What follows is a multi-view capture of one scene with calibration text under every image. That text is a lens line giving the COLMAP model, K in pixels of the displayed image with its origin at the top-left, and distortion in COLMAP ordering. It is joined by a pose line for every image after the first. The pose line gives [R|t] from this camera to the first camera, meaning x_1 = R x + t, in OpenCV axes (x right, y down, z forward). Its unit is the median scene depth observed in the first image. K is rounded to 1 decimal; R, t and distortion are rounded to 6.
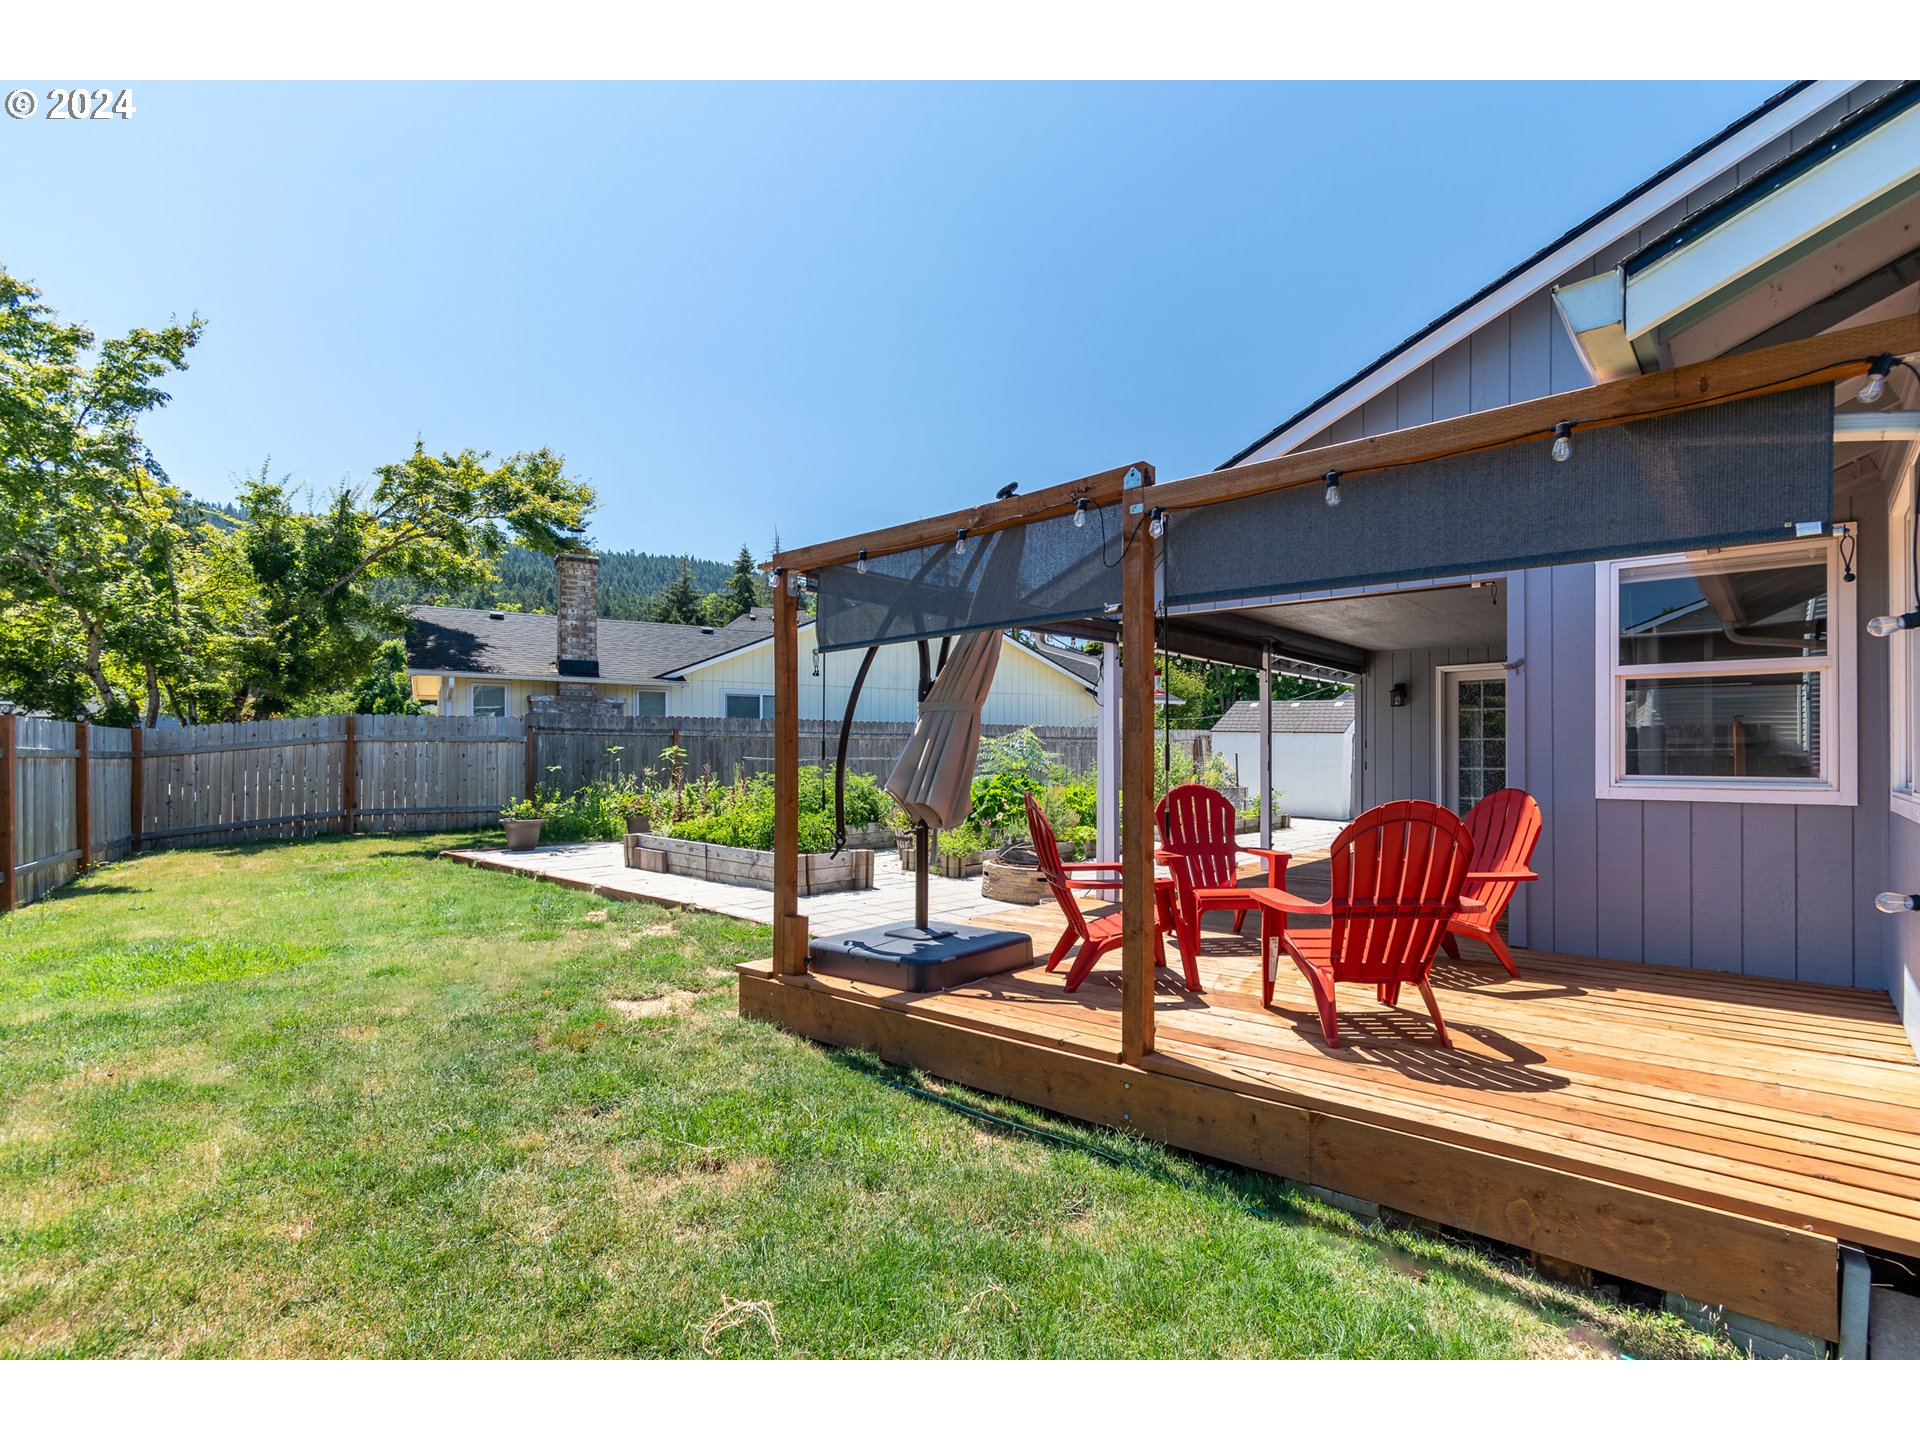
lens RADIAL K [[939.2, 0, 963.3], [0, 939.2, 754.8], [0, 0, 1]] dist [-0.011196, 0.001297]
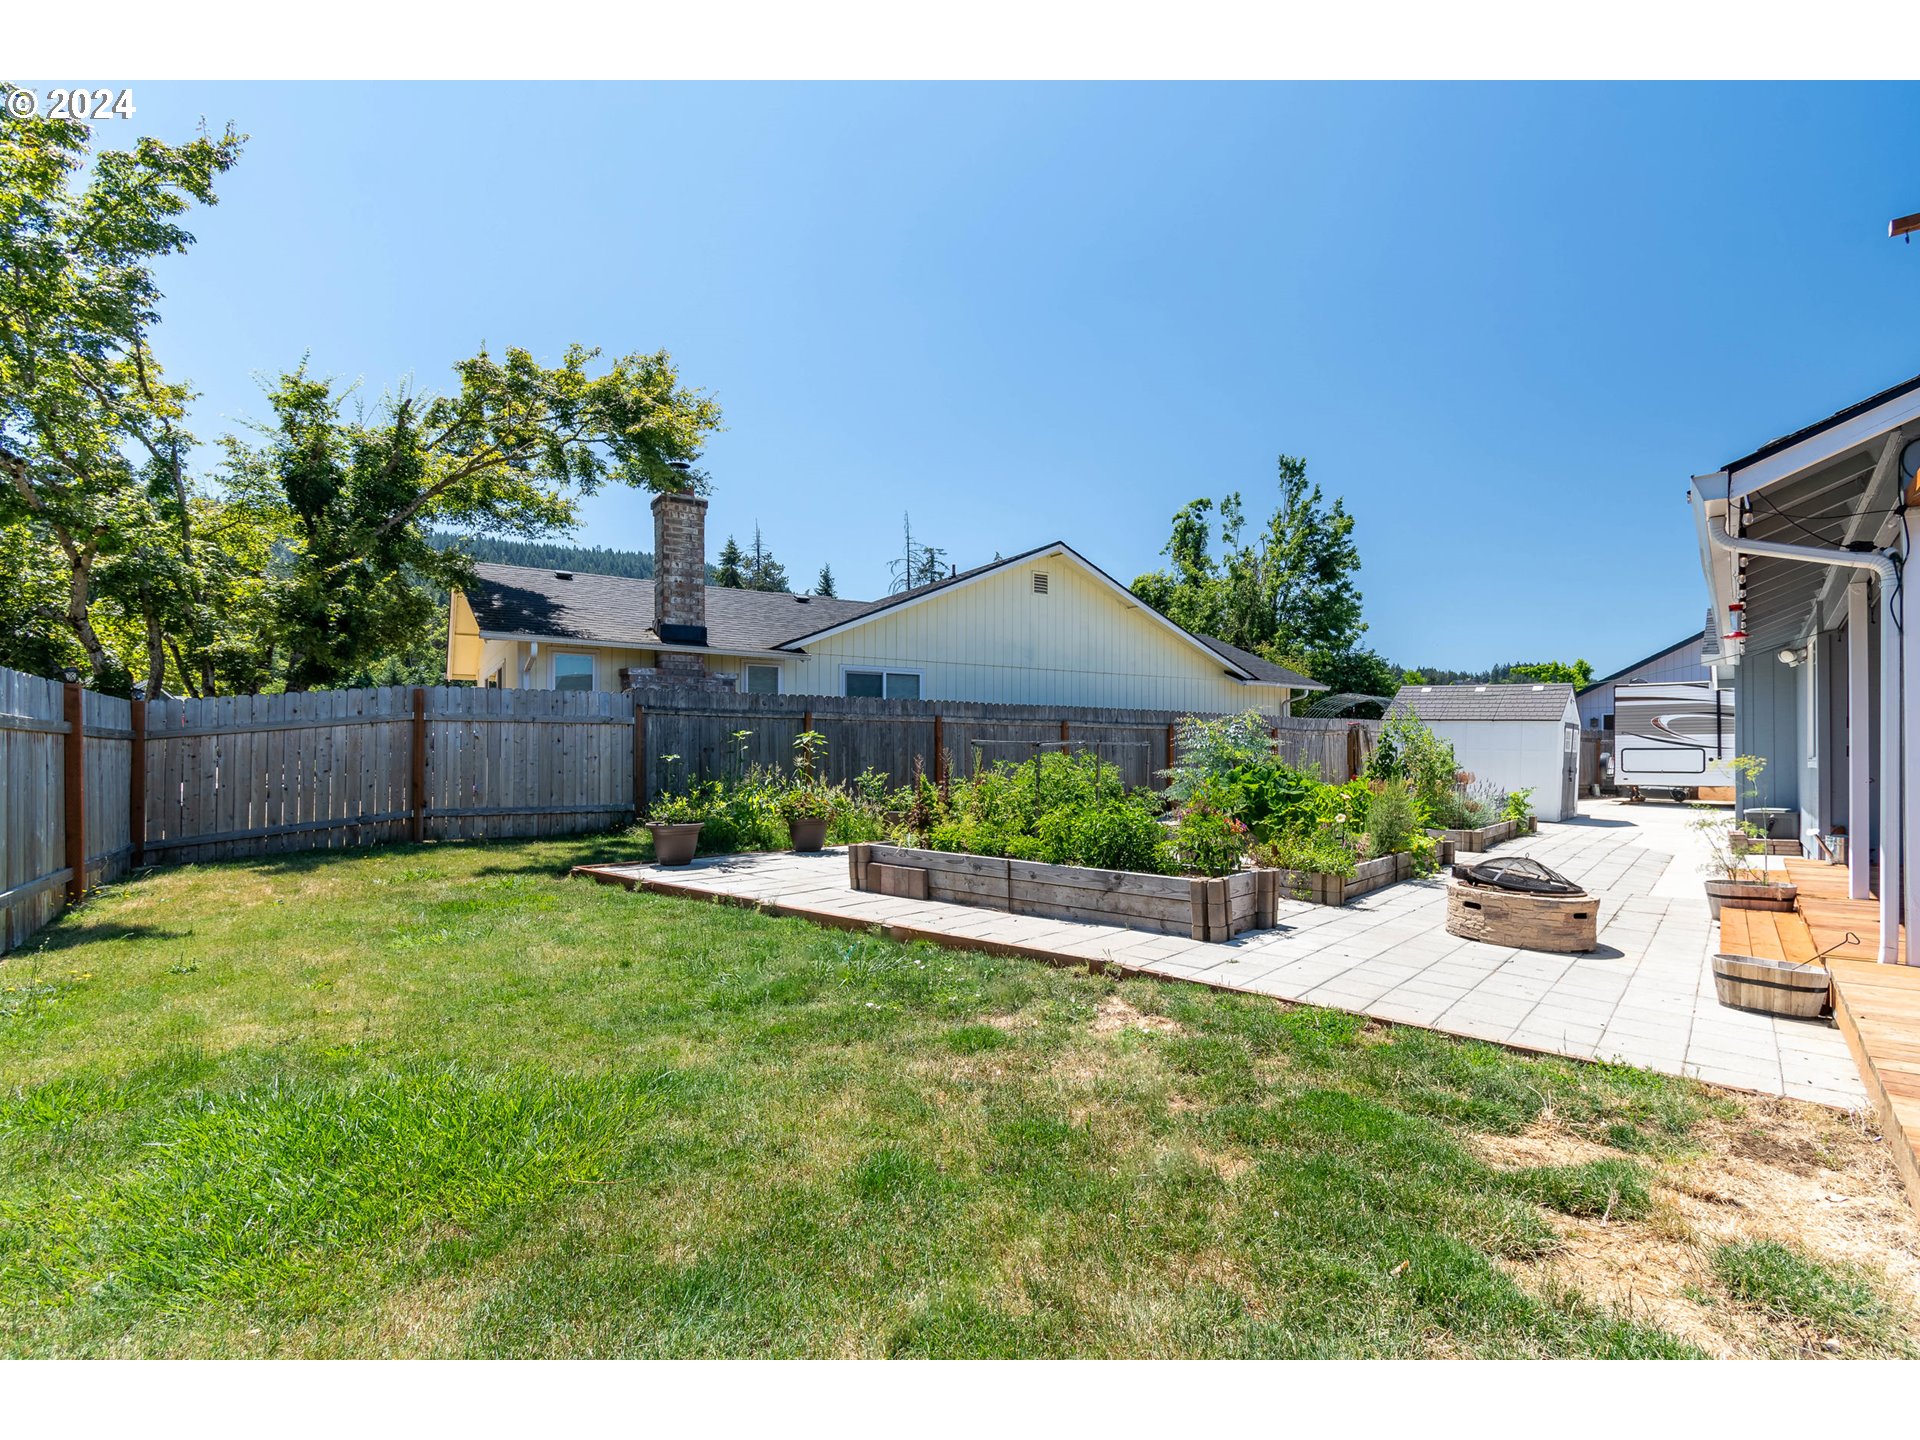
lens RADIAL K [[939.2, 0, 963.3], [0, 939.2, 754.8], [0, 0, 1]] dist [-0.011196, 0.001297]
pose [[0.999495, 0.001901, 0.031707, -0.236134], [-0.001909, 0.999998, 0.000215, 0.012571], [-0.031706, -0.000276, 0.999497, 0.221669]]
